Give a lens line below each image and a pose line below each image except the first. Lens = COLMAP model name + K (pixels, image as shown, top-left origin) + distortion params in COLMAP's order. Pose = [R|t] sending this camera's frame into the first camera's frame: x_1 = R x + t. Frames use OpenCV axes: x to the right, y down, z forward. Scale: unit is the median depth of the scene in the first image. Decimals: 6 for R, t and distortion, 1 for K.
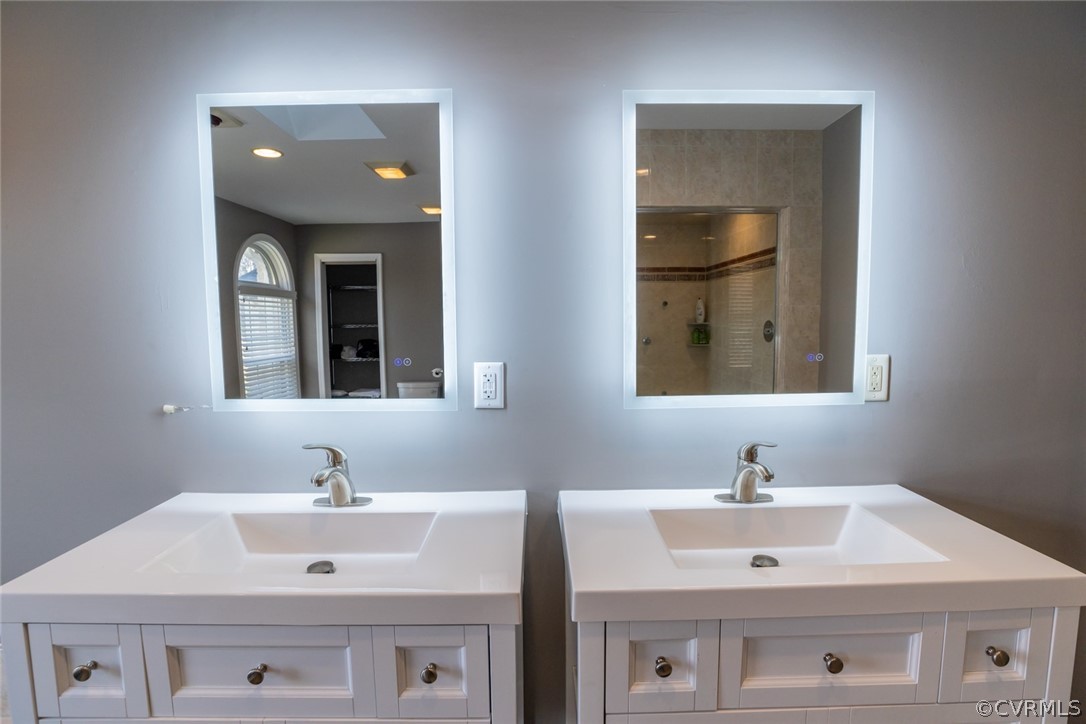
lens RADIAL K [[495.8, 0, 535.0], [0, 495.8, 356.6], [0, 0, 1]] dist [-0.033960, 0.005268]
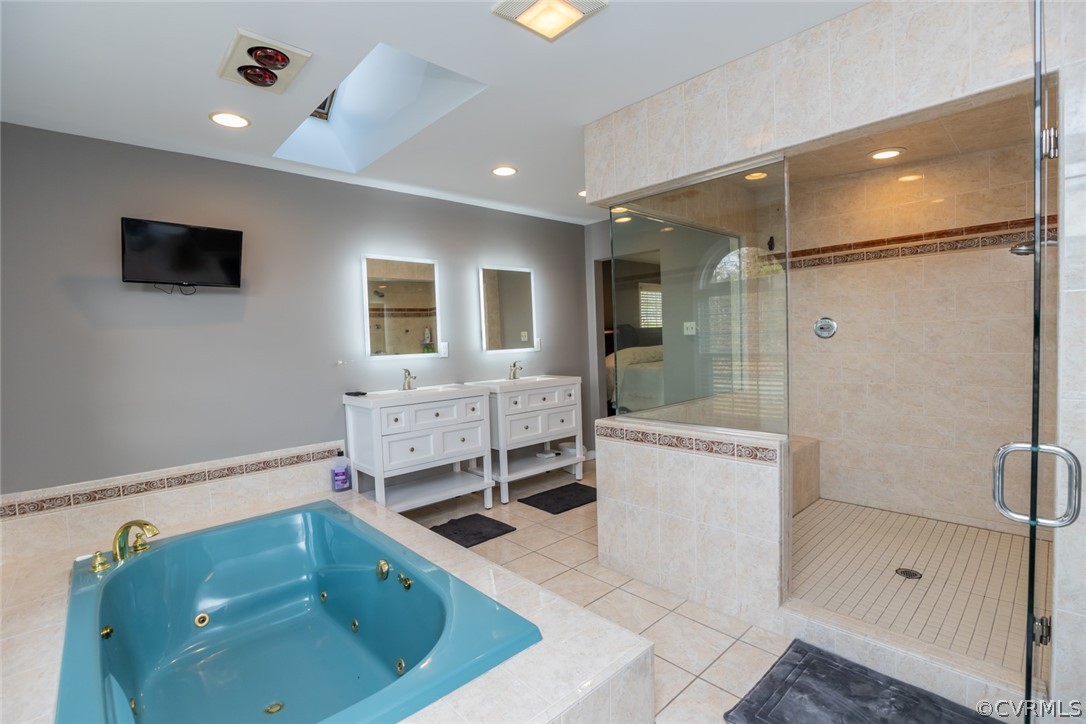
lens RADIAL K [[495.8, 0, 544.8], [0, 495.8, 364.6], [0, 0, 1]] dist [-0.033960, 0.005268]
pose [[0.743444, -0.052293, 0.666750, -1.777726], [0.090020, 0.995691, -0.022282, 0.289026], [-0.662712, 0.076586, 0.744948, -1.809480]]
